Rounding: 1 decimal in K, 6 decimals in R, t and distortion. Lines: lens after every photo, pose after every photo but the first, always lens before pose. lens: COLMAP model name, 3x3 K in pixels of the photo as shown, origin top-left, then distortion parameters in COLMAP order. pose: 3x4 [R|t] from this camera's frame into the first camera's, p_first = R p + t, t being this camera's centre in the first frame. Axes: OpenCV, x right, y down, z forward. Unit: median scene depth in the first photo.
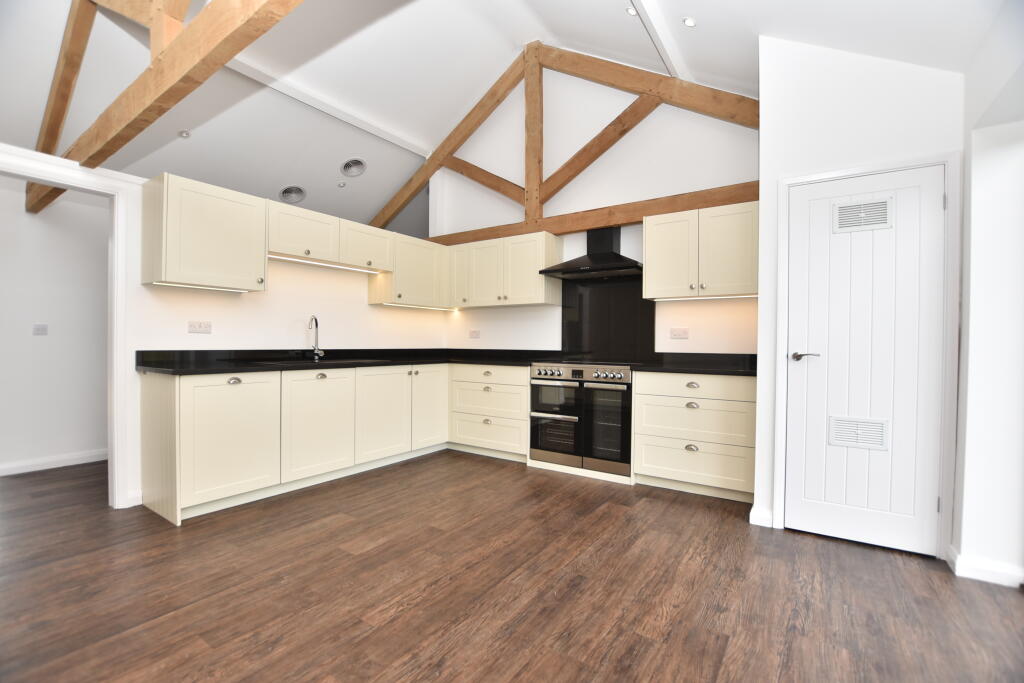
lens RADIAL K [[449.7, 0, 513.4], [0, 449.7, 345.2], [0, 0, 1]] dist [-0.025640, -0.000134]
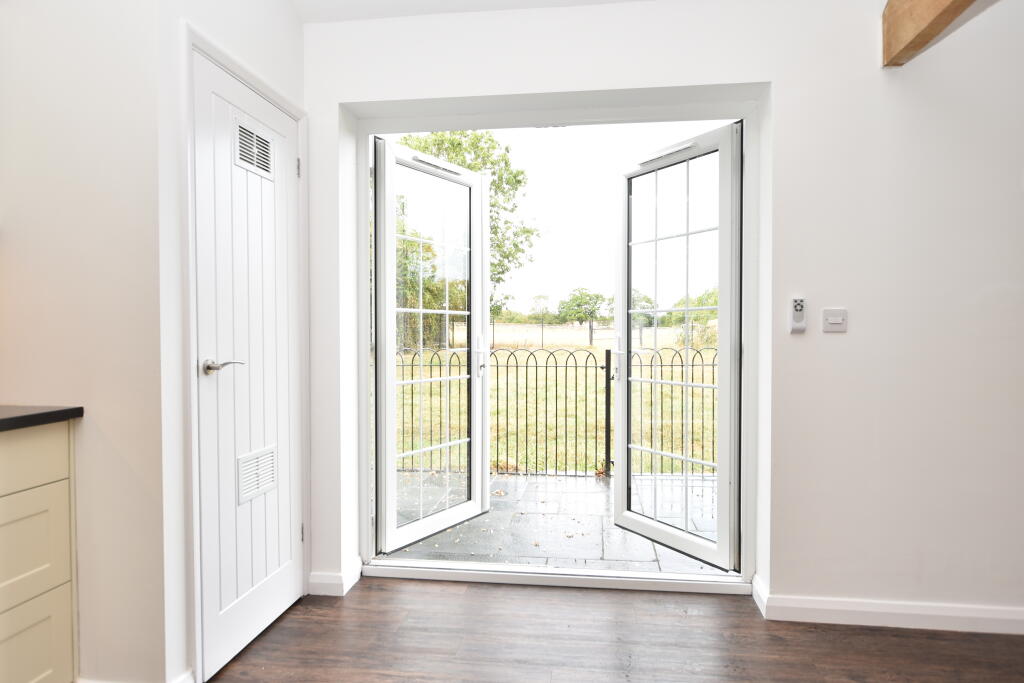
lens RADIAL K [[632.6, 0, 510.5], [0, 632.6, 346.9], [0, 0, 1]] dist [0.000026, 0.000787]
pose [[-0.444001, -0.032112, 0.895451, -0.171722], [0.002481, 0.999310, 0.037067, -0.021050], [-0.896023, 0.018680, -0.443614, 0.737741]]
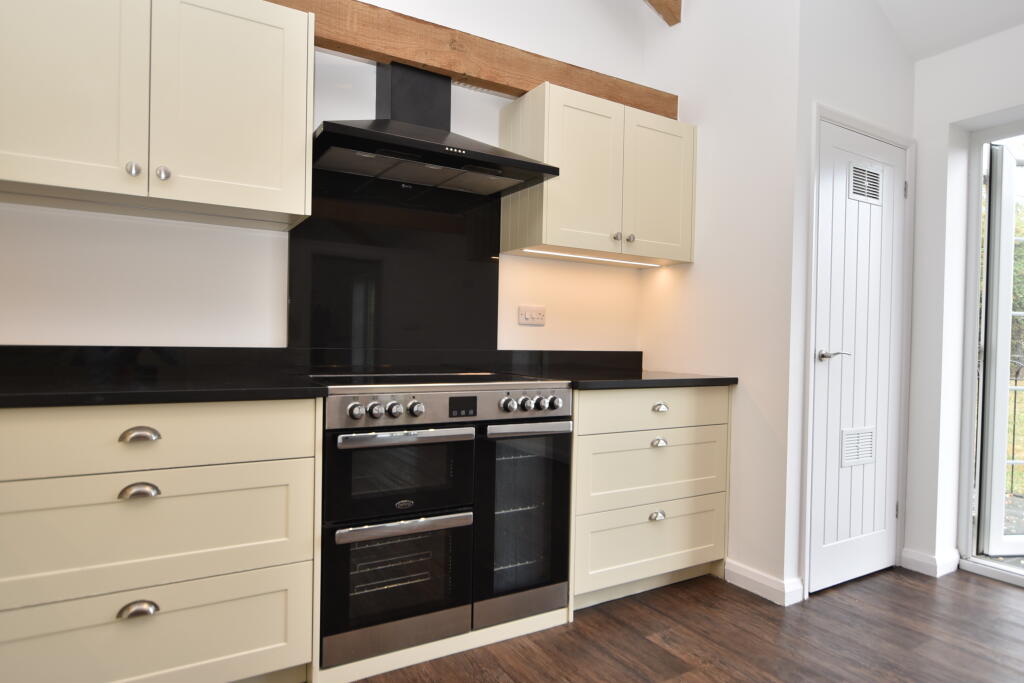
lens RADIAL K [[598.0, 0, 512.5], [0, 598.0, 345.7], [0, 0, 1]] dist [-0.005557, 0.000254]
pose [[0.423627, -0.009169, 0.905790, -0.344084], [-0.012145, 0.999801, 0.015800, -0.000504], [-0.905755, -0.017694, 0.423431, 0.763032]]
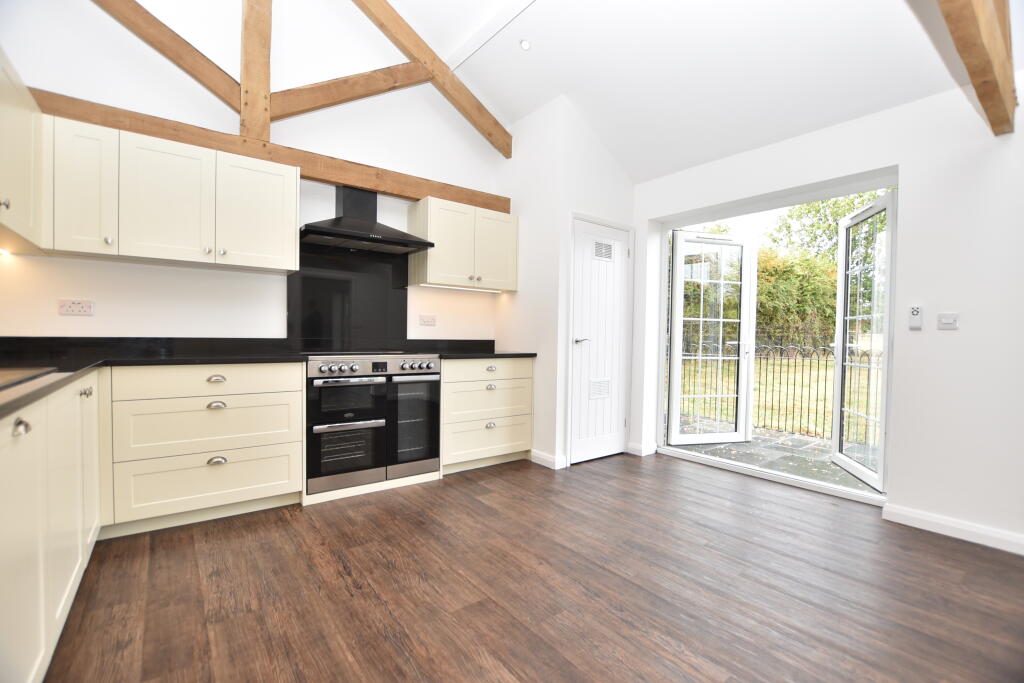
lens RADIAL K [[449.7, 0, 513.4], [0, 449.7, 345.2], [0, 0, 1]] dist [-0.025640, -0.000134]
pose [[0.317074, -0.024025, 0.948096, -0.570891], [-0.007837, 0.999579, 0.027950, 0.000054], [-0.948368, -0.016293, 0.316752, 0.539055]]
